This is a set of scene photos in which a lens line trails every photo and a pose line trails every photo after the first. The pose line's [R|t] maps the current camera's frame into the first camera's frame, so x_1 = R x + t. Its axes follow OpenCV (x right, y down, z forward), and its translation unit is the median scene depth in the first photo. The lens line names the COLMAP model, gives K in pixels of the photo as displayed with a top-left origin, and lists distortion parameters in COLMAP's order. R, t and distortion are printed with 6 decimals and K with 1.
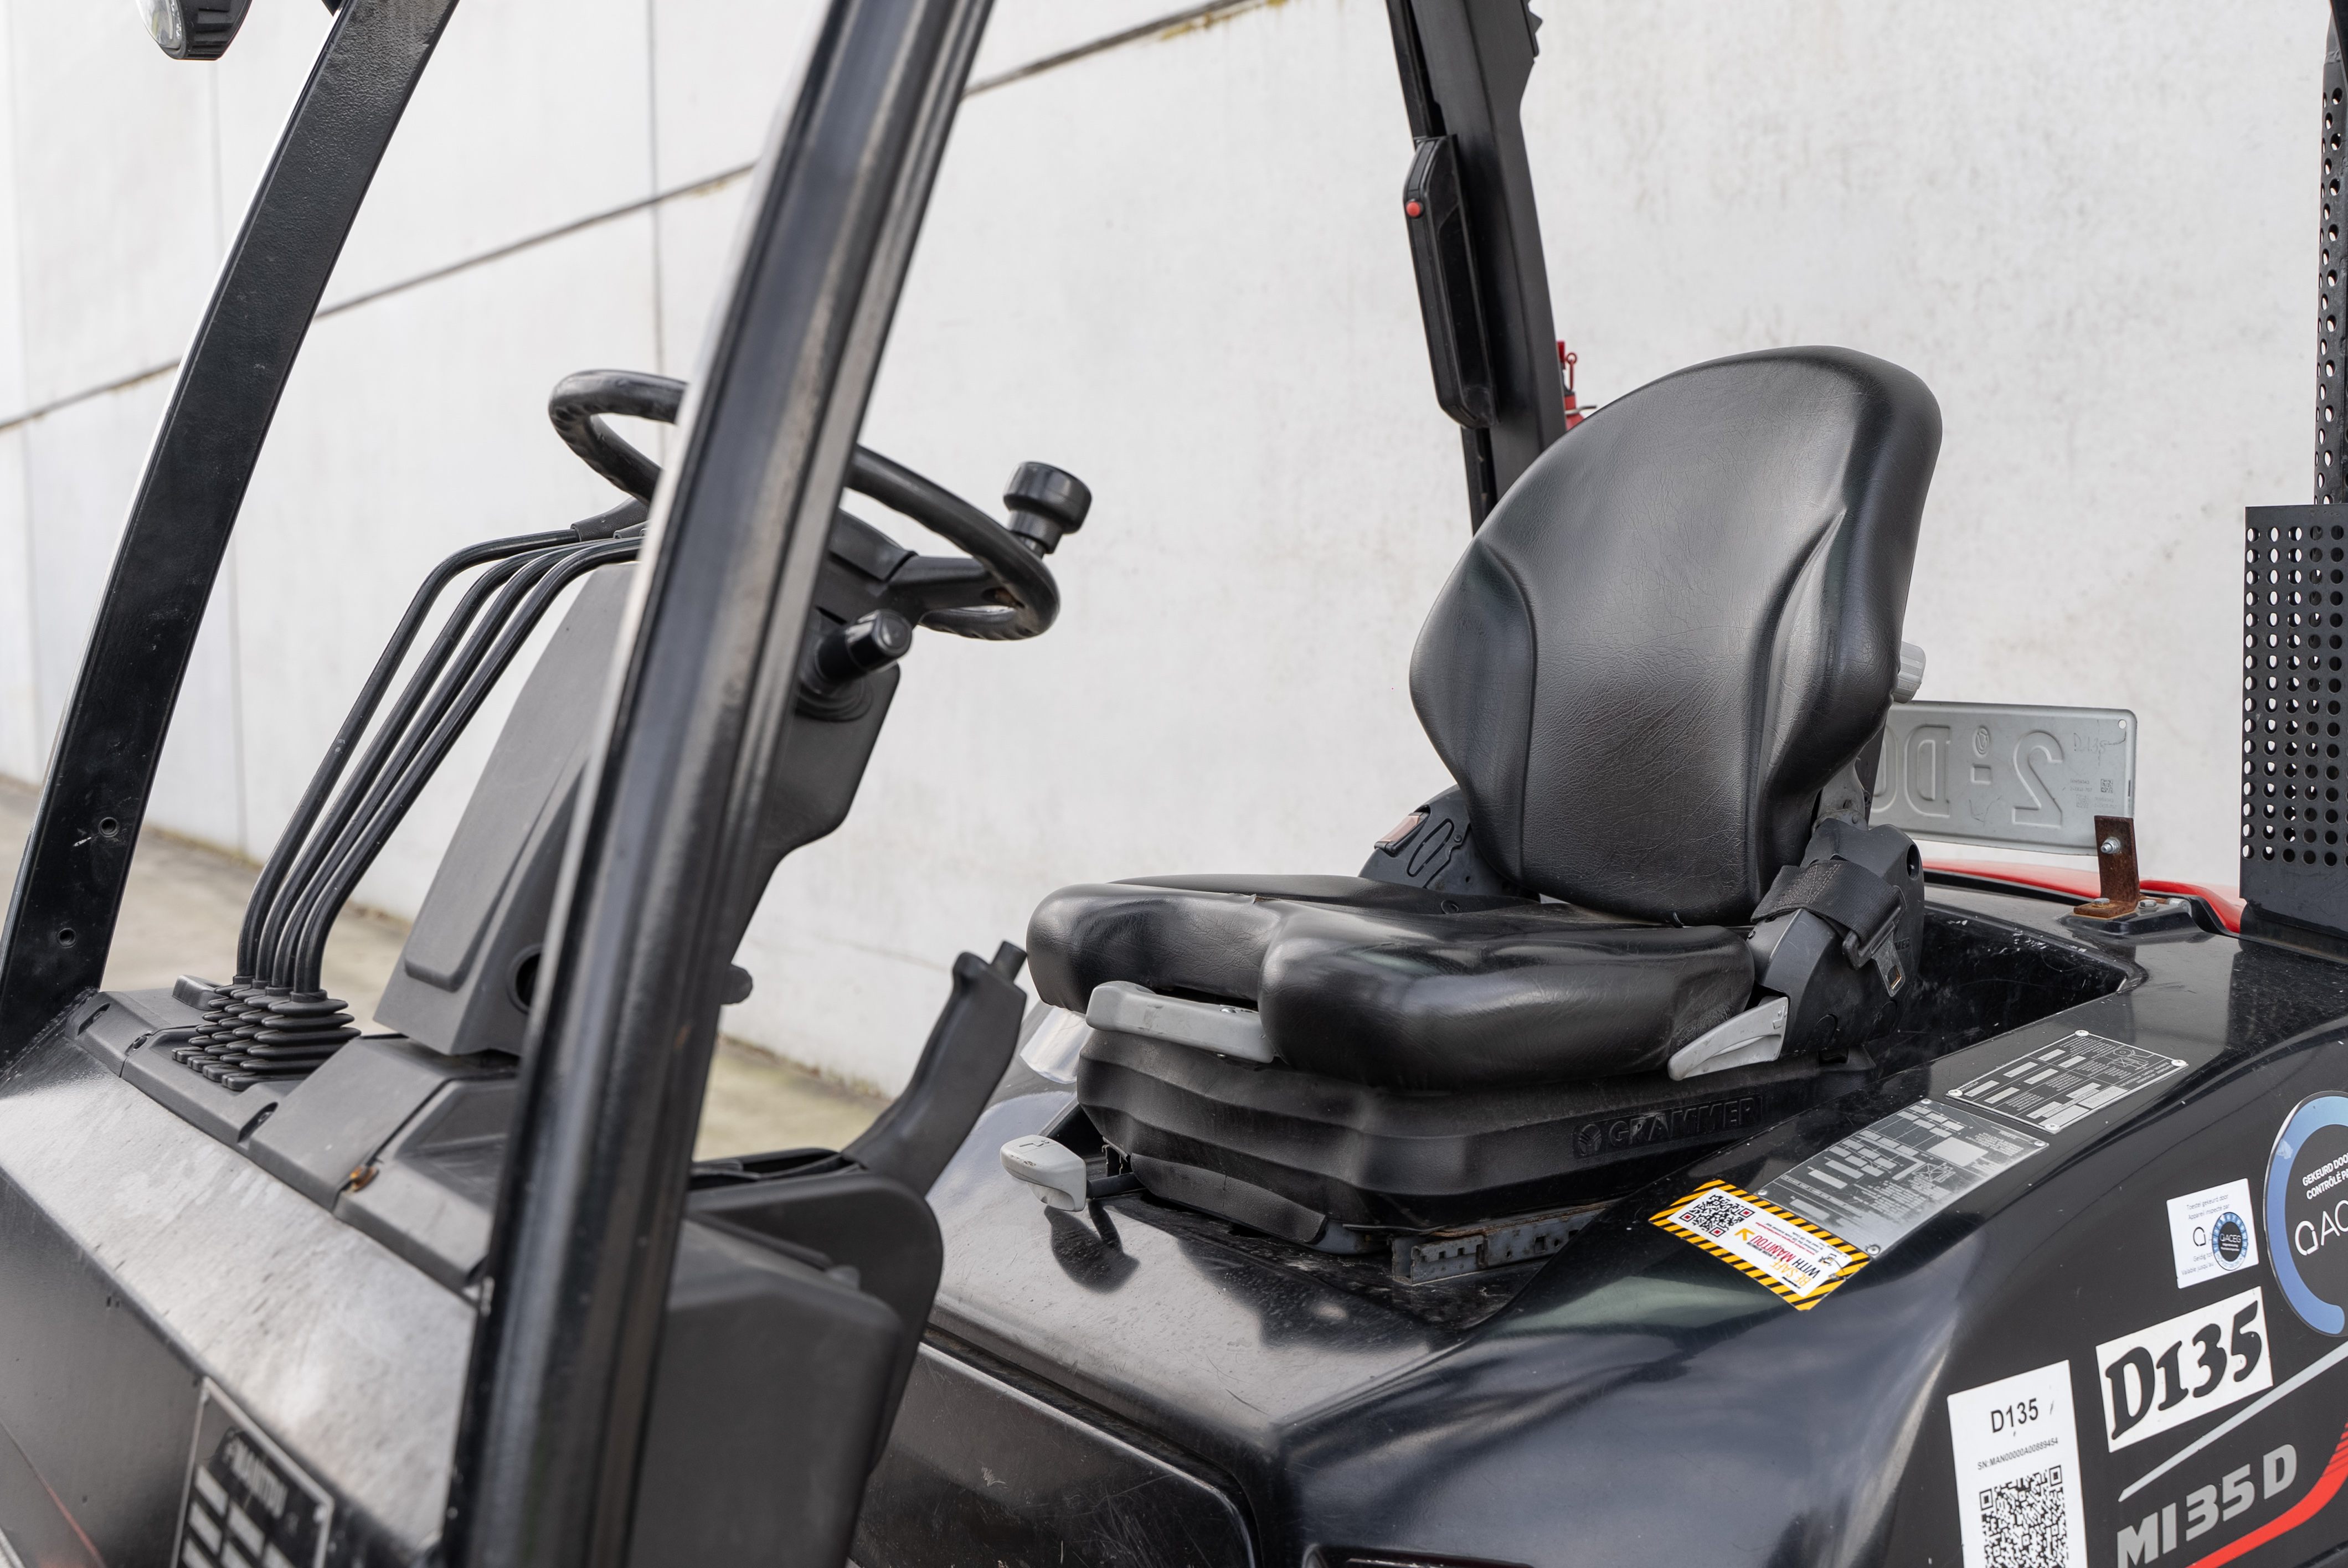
lens RADIAL K [[2552.5, 0, 1174.0], [0, 2552.5, 784.0], [0, 0, 1]] dist [-0.028941, 0.023726]
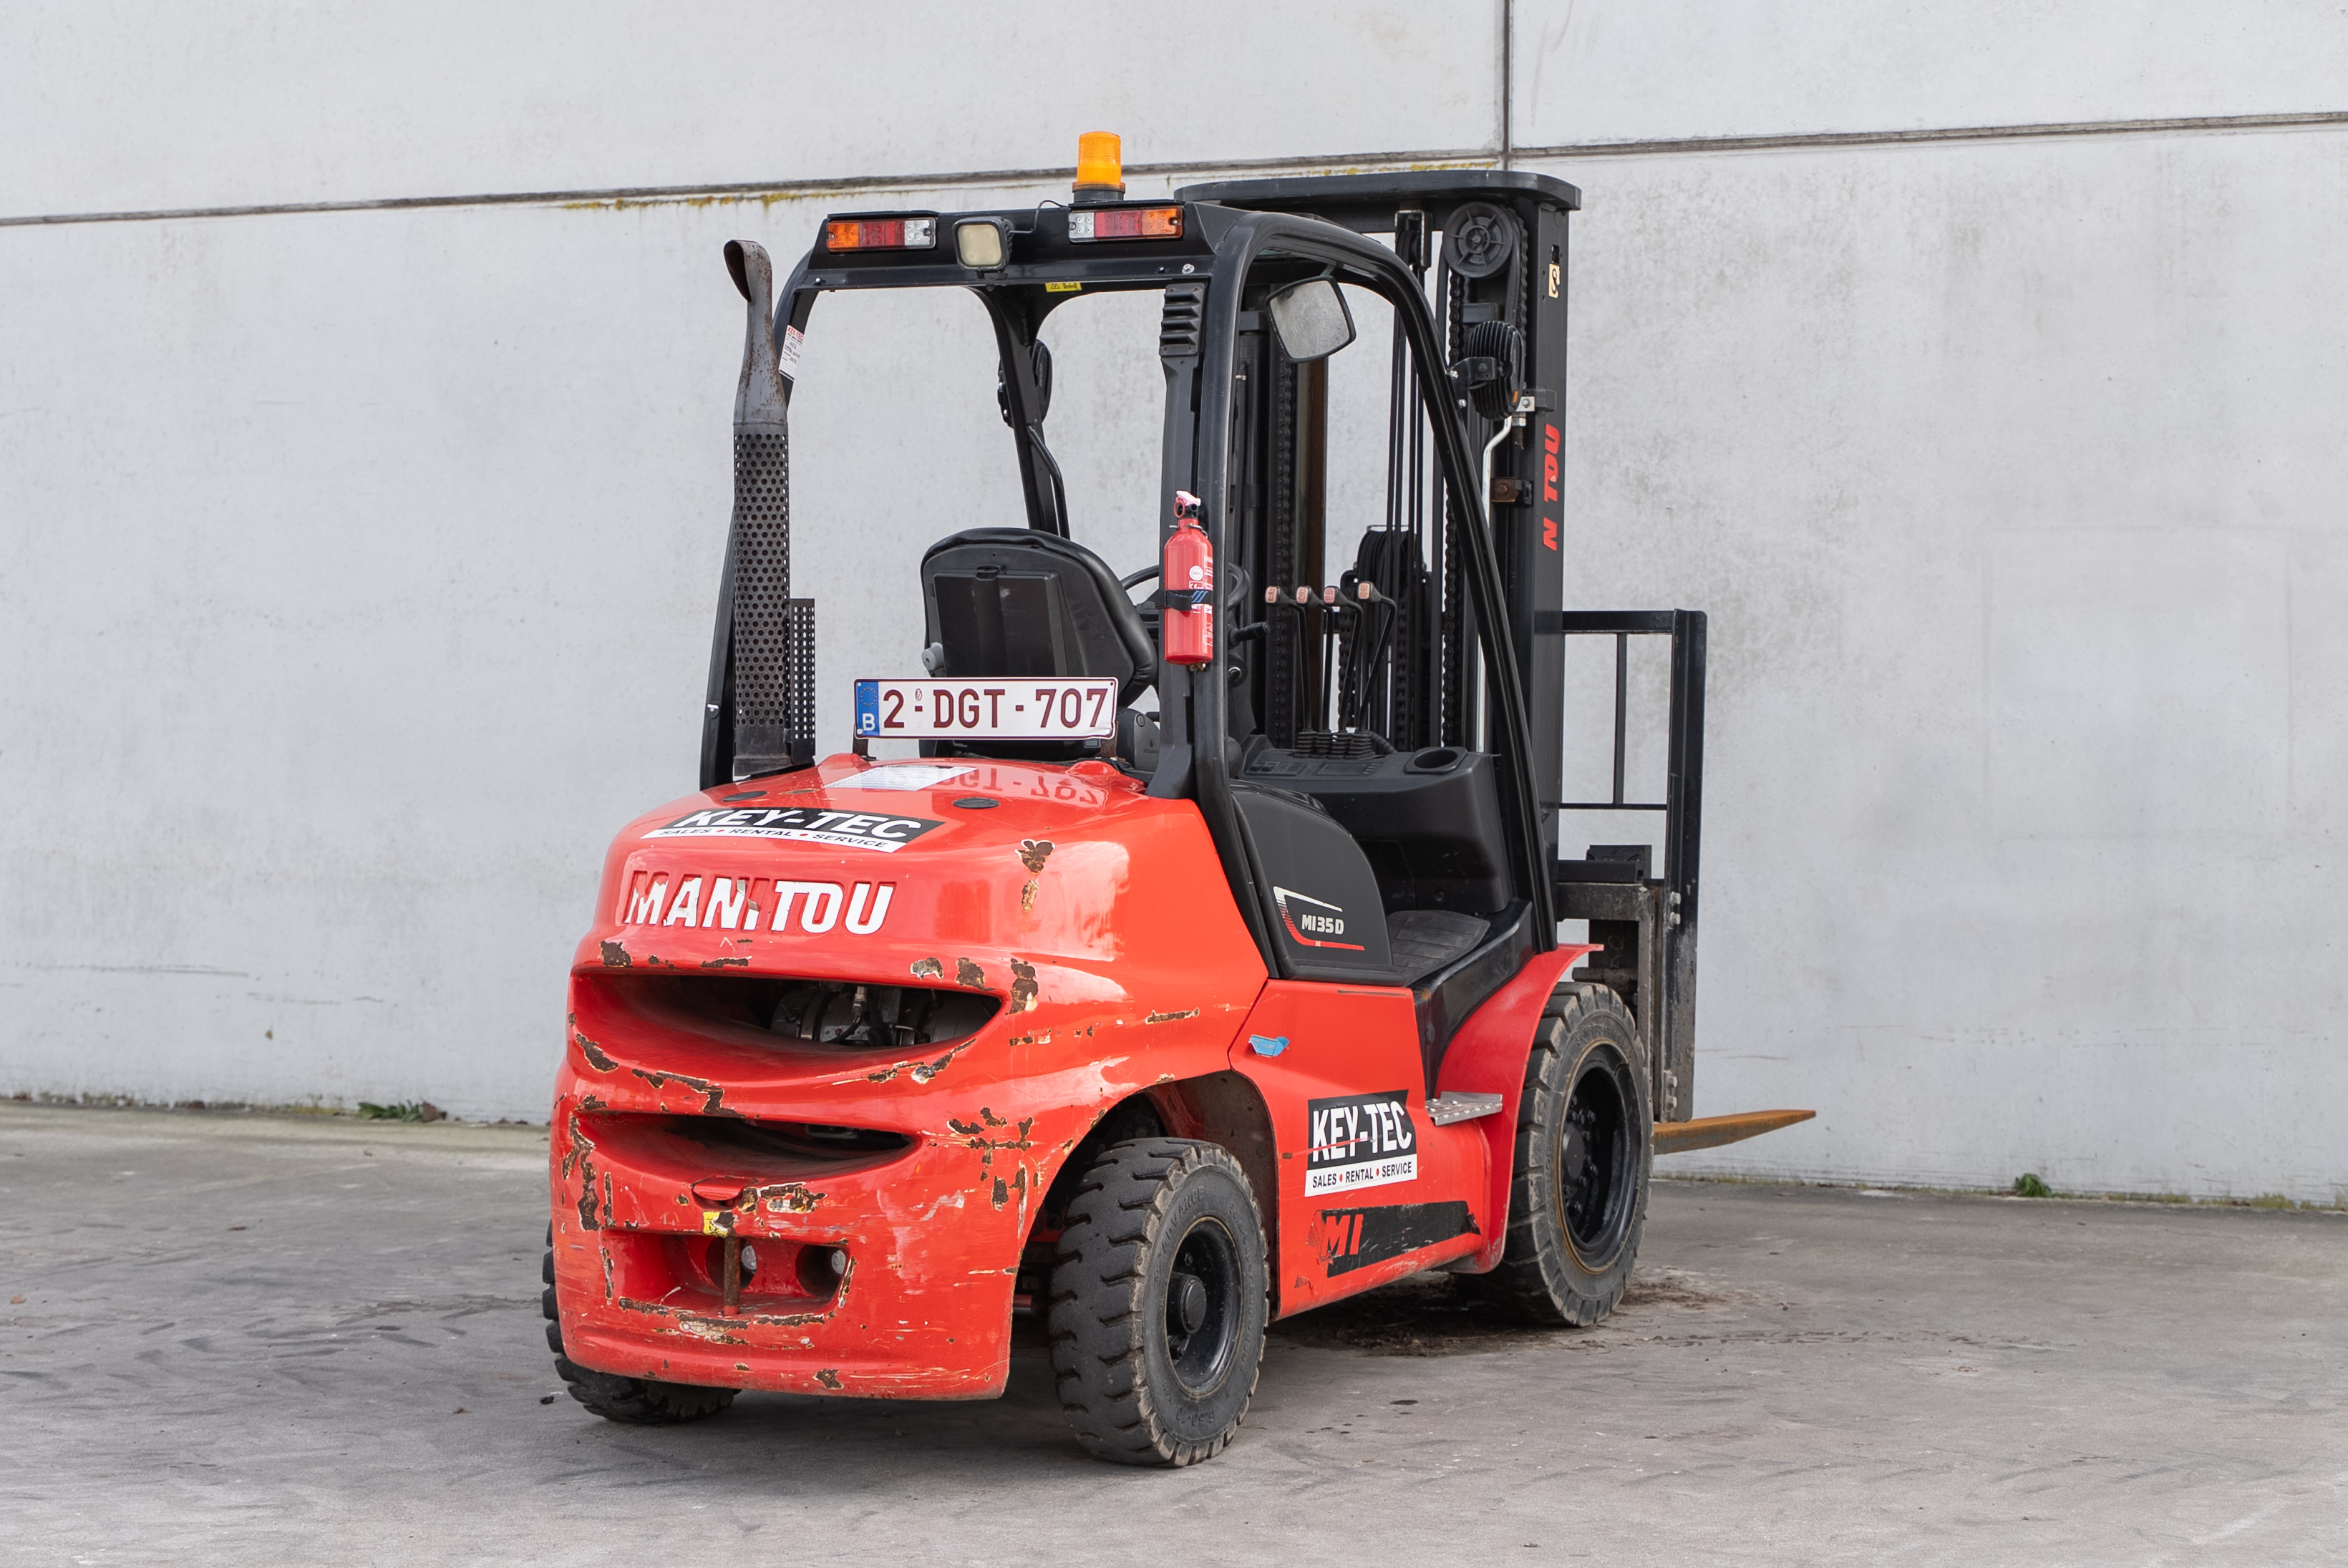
lens RADIAL K [[4738.1, 0, 1174.0], [0, 4738.1, 784.0], [0, 0, 1]] dist [-0.001440, -0.034558]
pose [[0.851177, 0.001299, 0.524878, -1.521160], [0.028612, 0.998395, -0.048870, 0.188207], [-0.524099, 0.056615, 0.849774, -1.792754]]
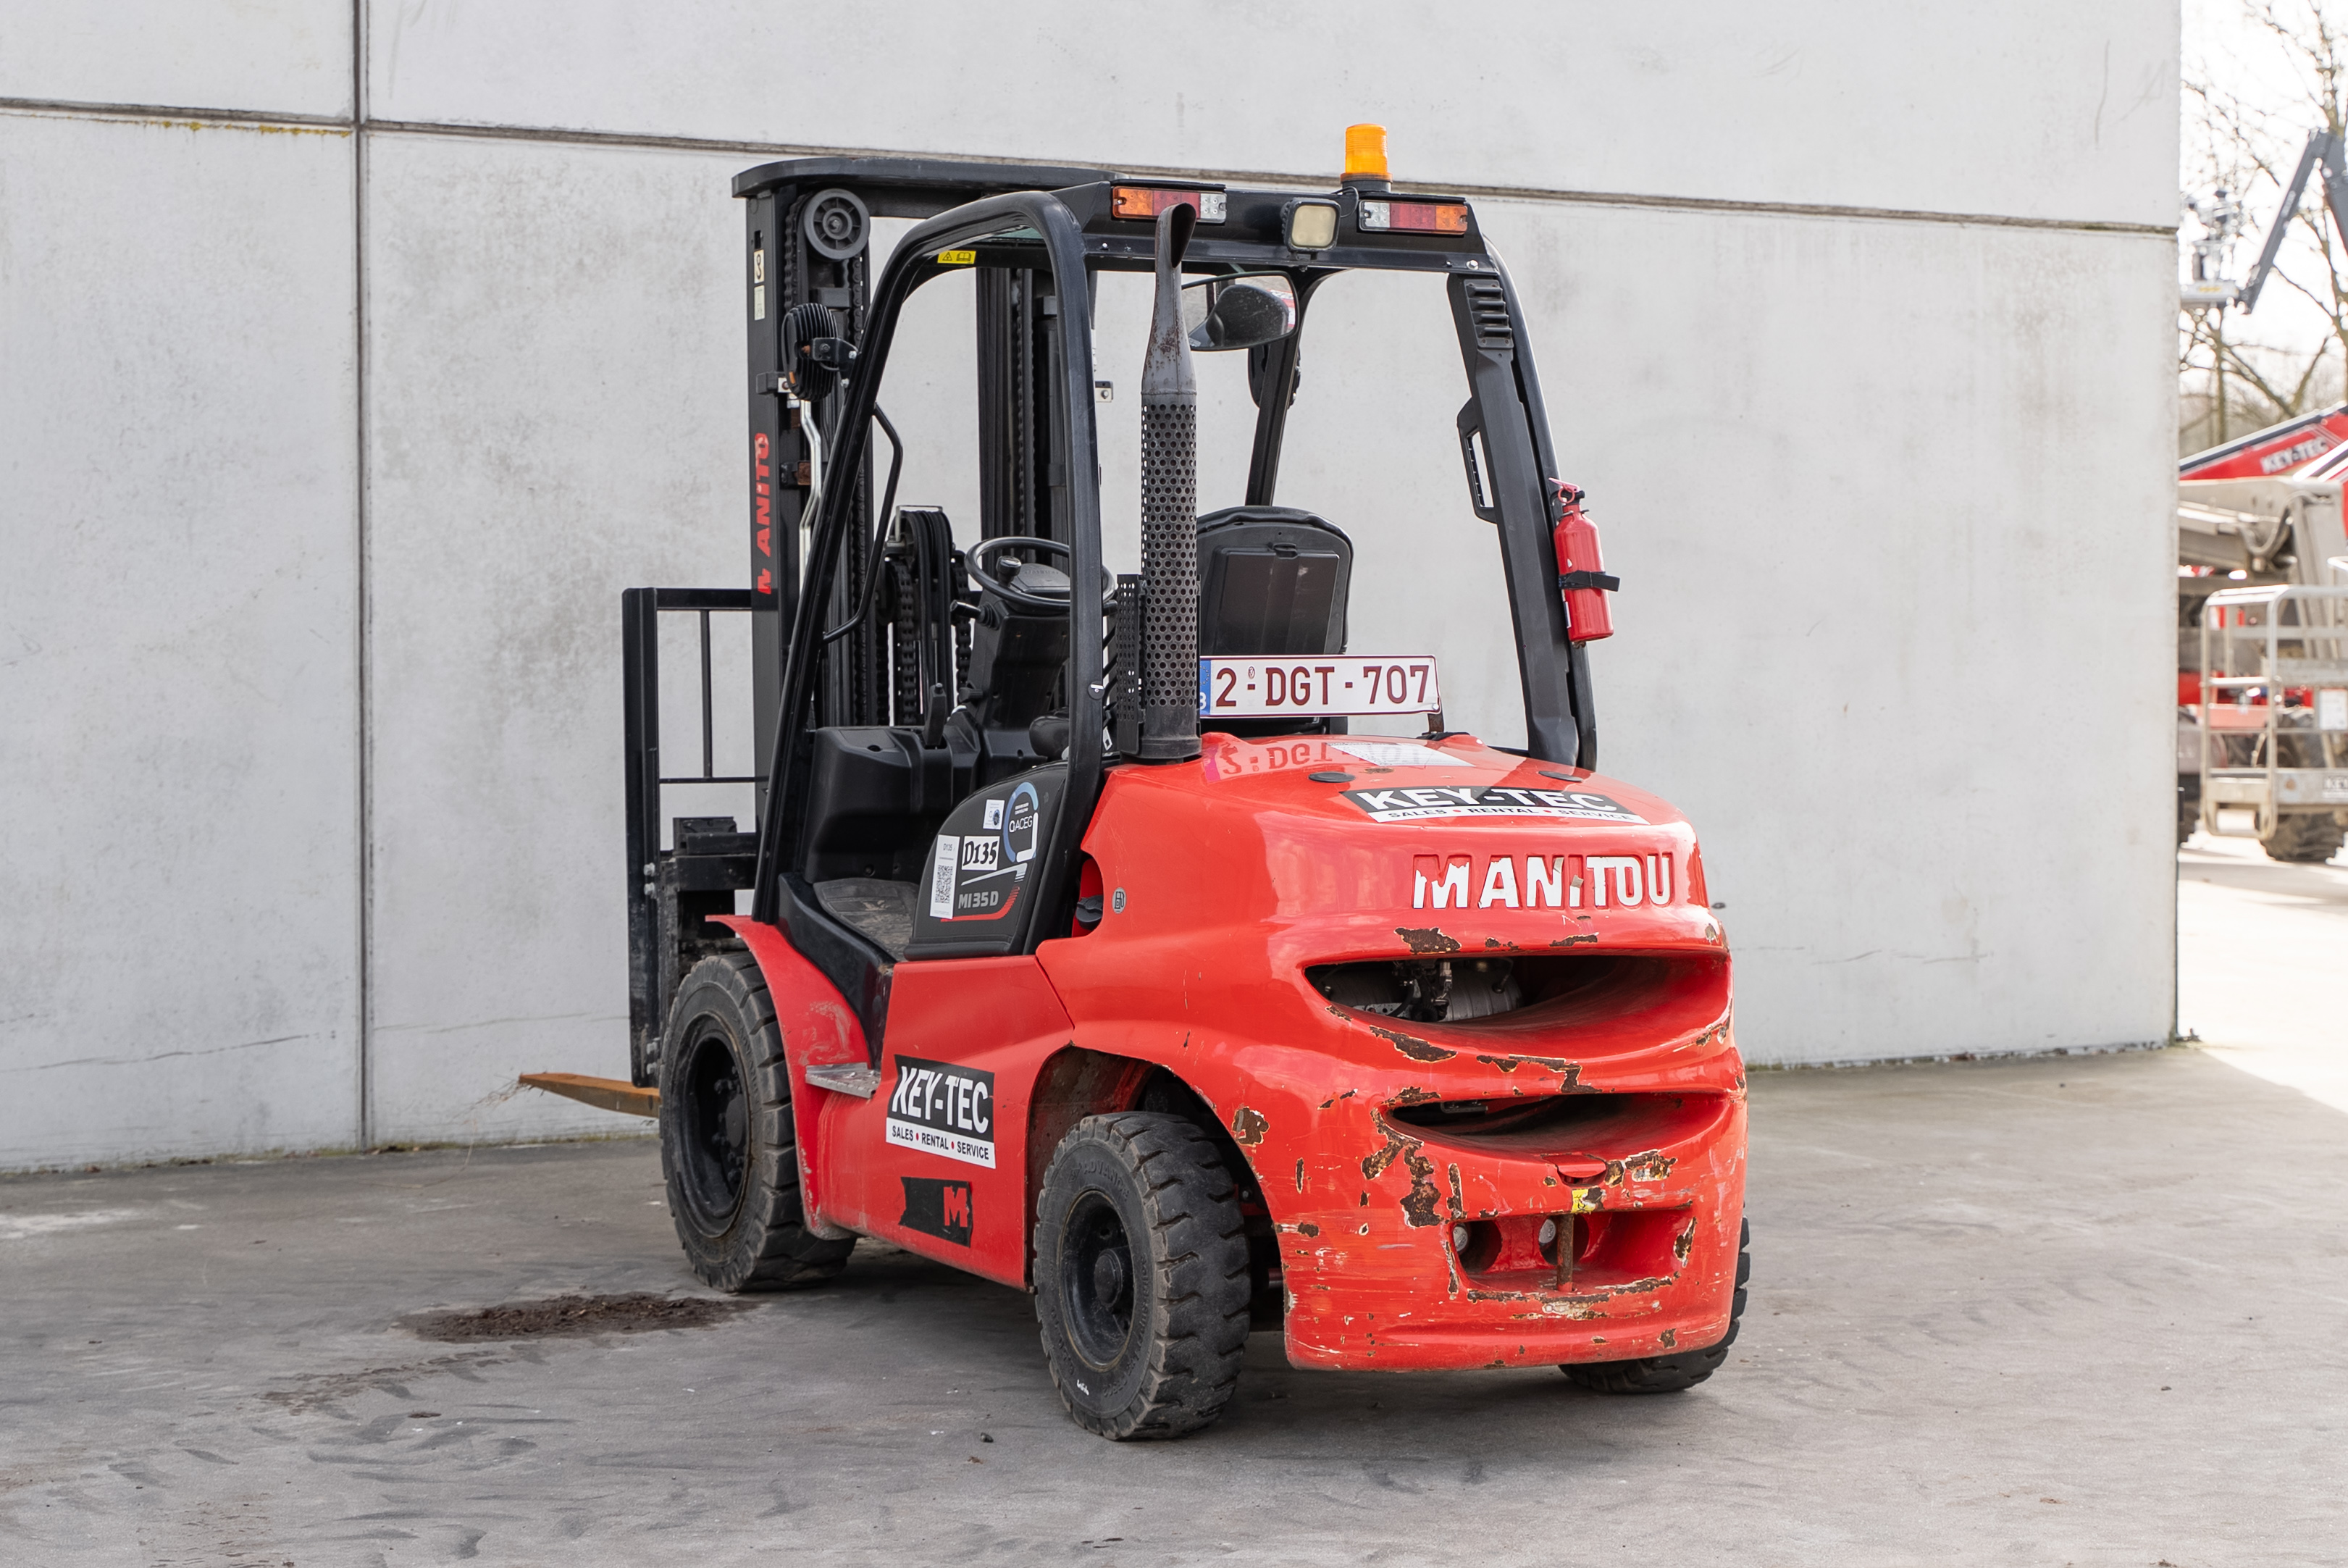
lens RADIAL K [[4305.9, 0, 1174.0], [0, 4305.9, 784.0], [0, 0, 1]] dist [-0.001214, -0.035978]
pose [[0.096943, -0.020099, 0.995087, -2.497301], [0.078083, 0.996868, 0.012528, 0.053243], [-0.992222, 0.076485, 0.098209, 0.065509]]
